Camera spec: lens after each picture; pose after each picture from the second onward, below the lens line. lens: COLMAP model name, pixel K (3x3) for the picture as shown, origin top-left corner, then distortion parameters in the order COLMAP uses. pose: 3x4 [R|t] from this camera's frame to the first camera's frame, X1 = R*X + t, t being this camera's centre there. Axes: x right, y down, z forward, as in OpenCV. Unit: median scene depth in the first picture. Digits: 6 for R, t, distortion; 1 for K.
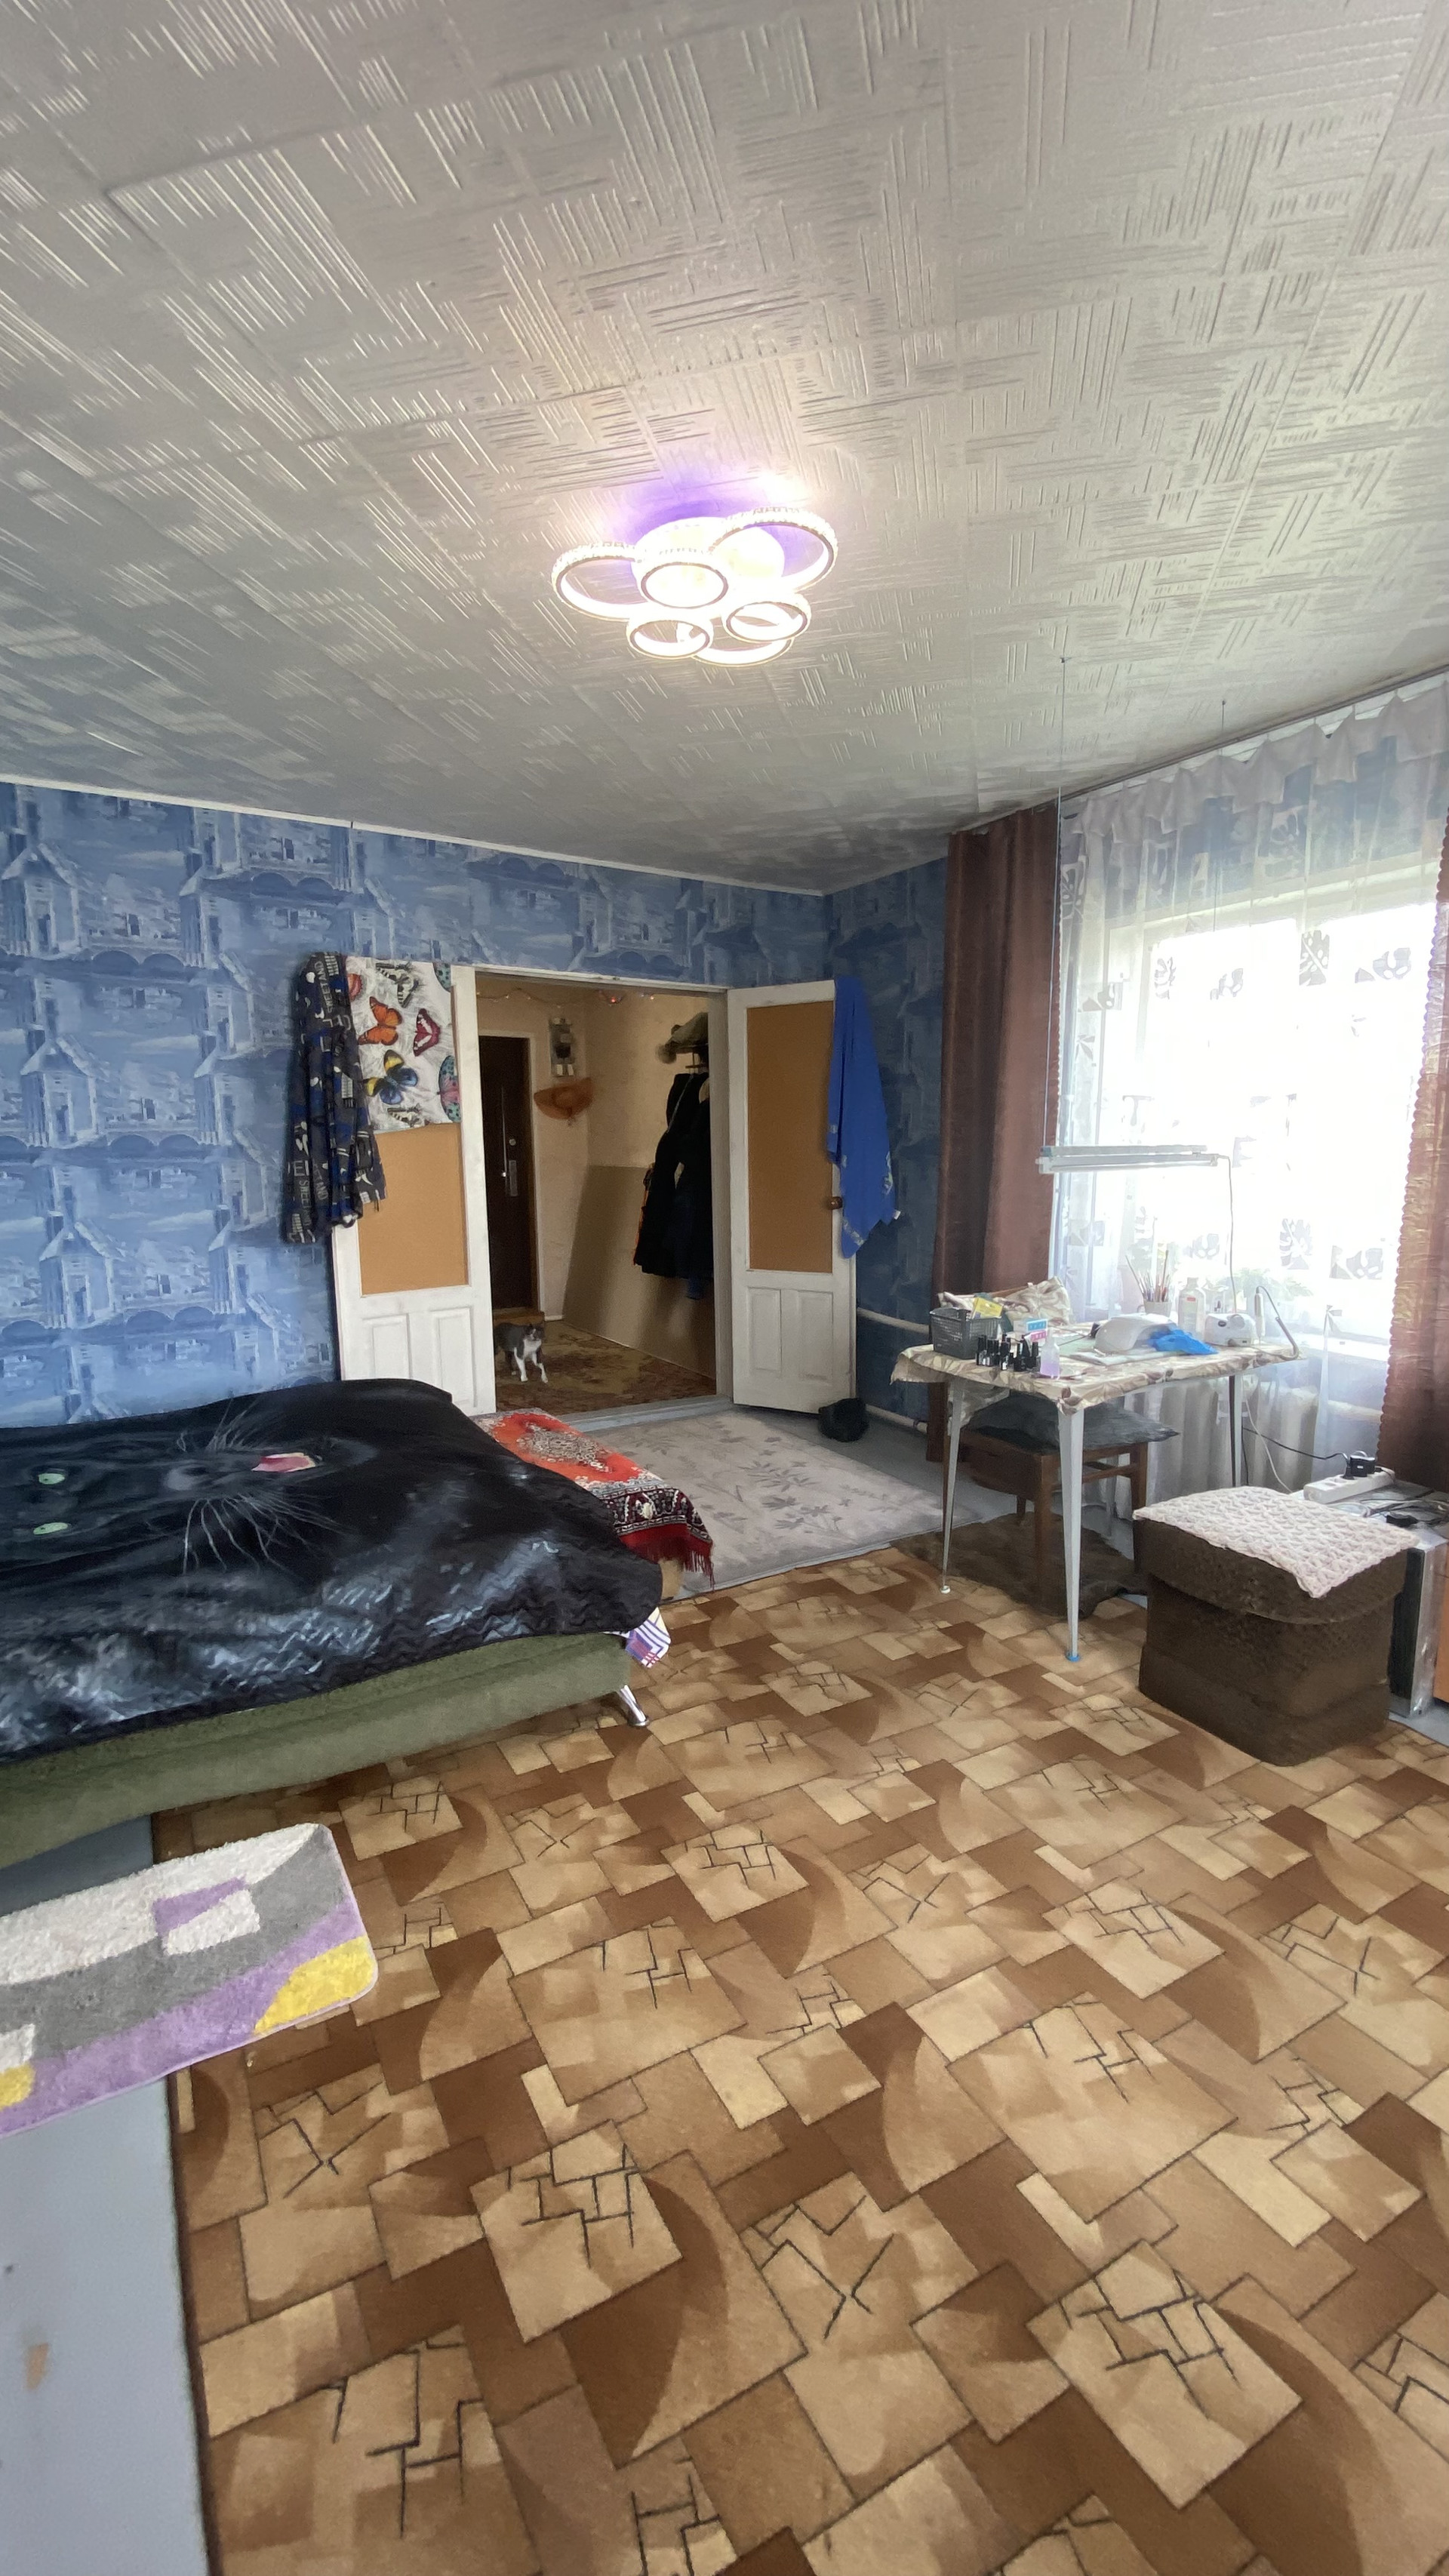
lens RADIAL K [[1058.4, 0, 724.7], [0, 1058.4, 1266.3], [0, 0, 1]] dist [0.019656, -0.017939]
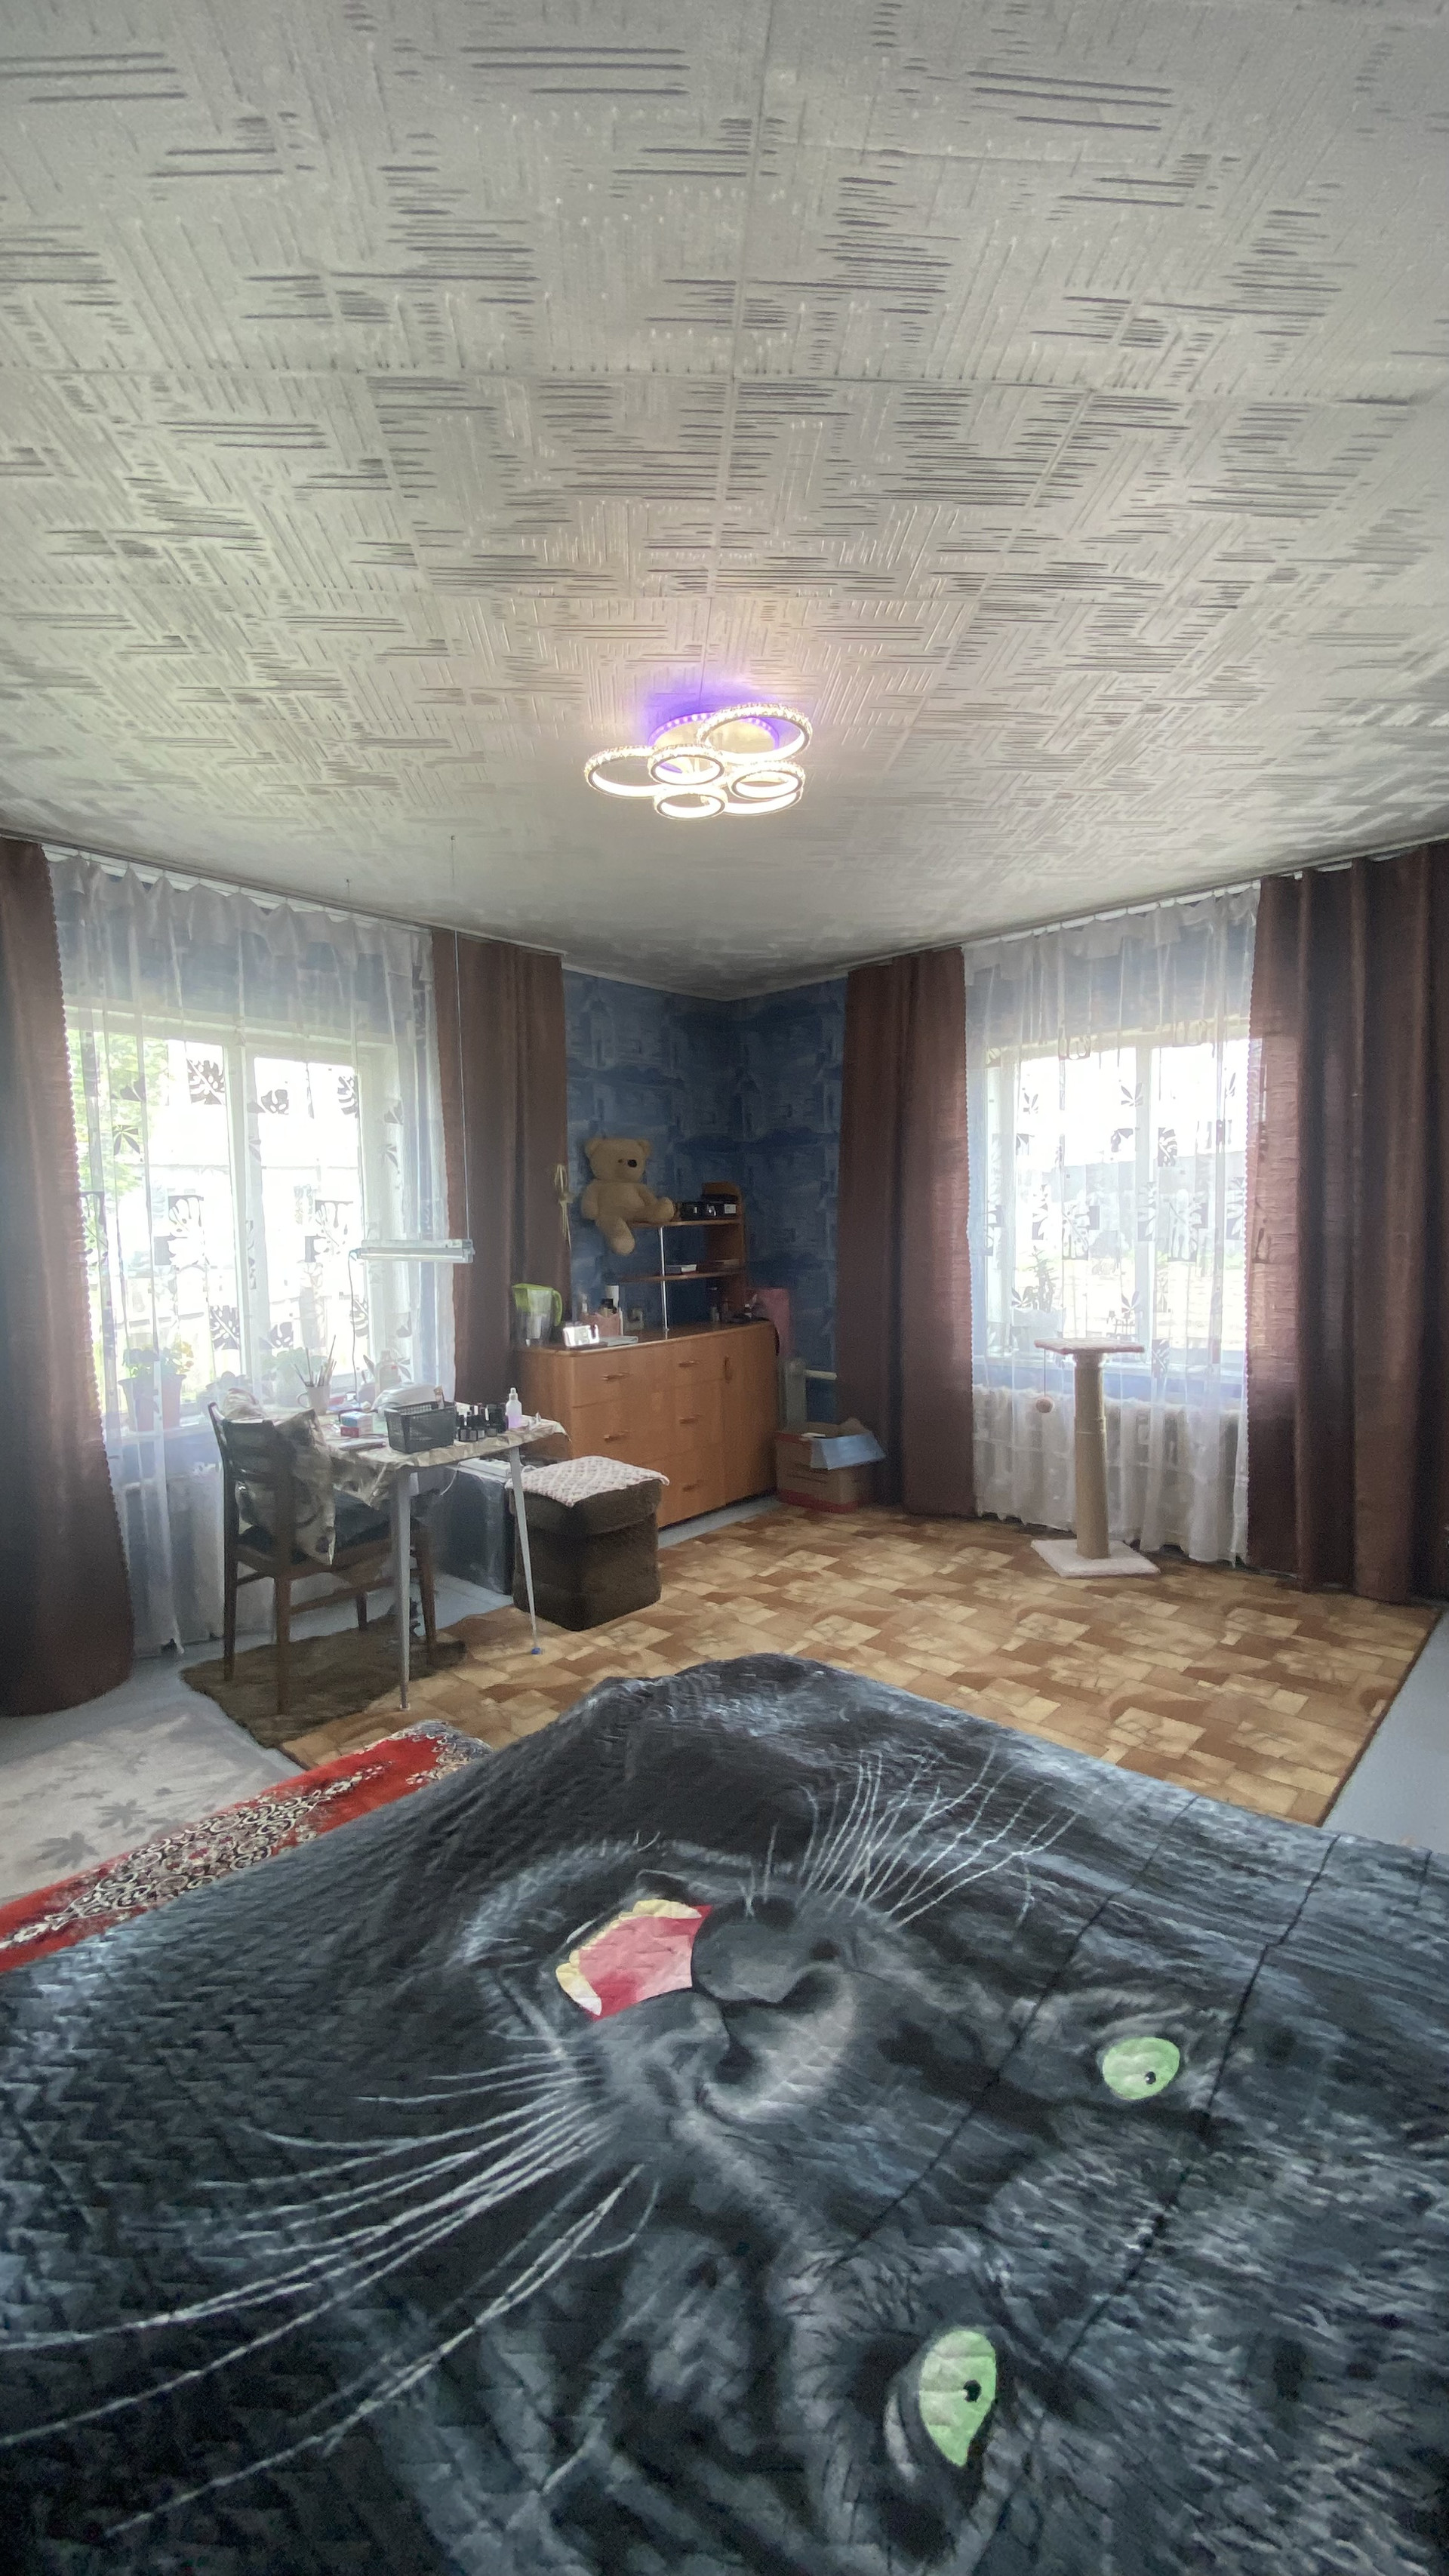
lens RADIAL K [[1058.4, 0, 709.3], [0, 1058.4, 1287.6], [0, 0, 1]] dist [0.019656, -0.017939]
pose [[-0.301637, -0.054474, 0.951866, -0.857875], [0.145823, 0.983984, 0.102522, -0.138644], [-0.942205, 0.169728, -0.288862, 1.075871]]
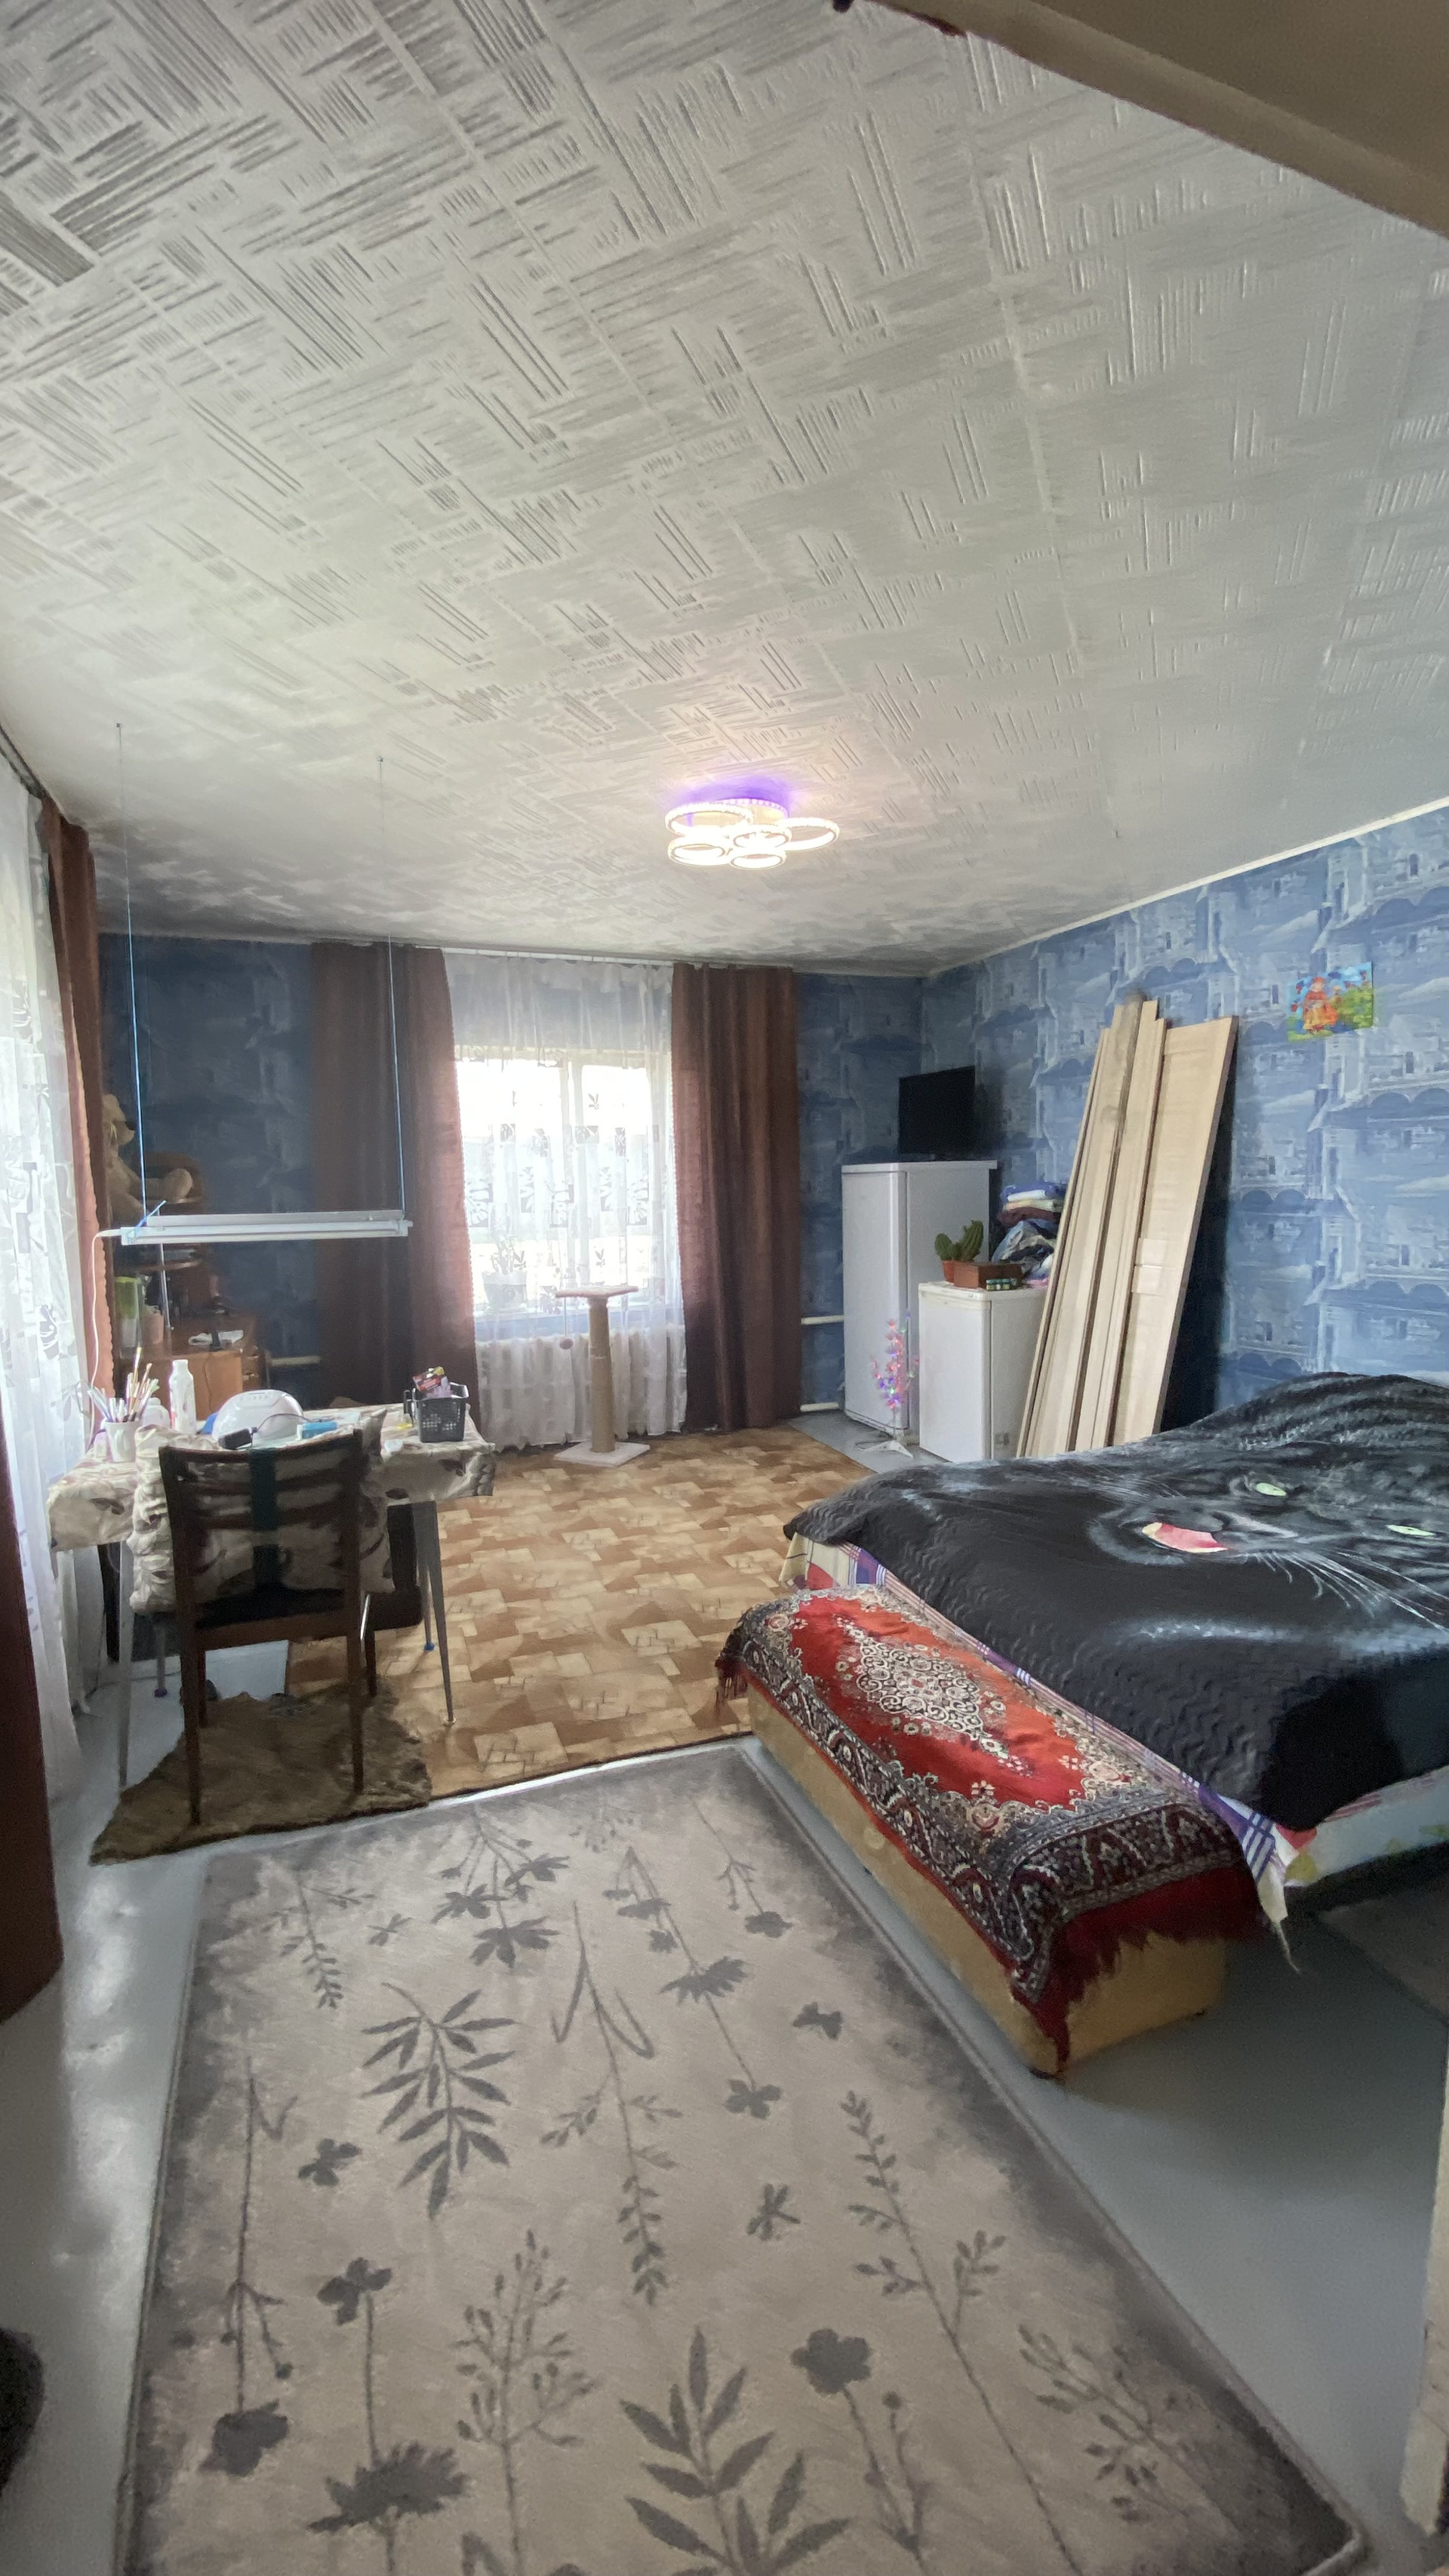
lens RADIAL K [[1058.4, 0, 730.0], [0, 1058.4, 1275.4], [0, 0, 1]] dist [0.019656, -0.017939]
pose [[-0.986037, 0.006836, 0.166385, -0.184904], [0.042556, 0.976324, 0.212086, -0.251009], [-0.160996, 0.216206, -0.962983, 1.936274]]
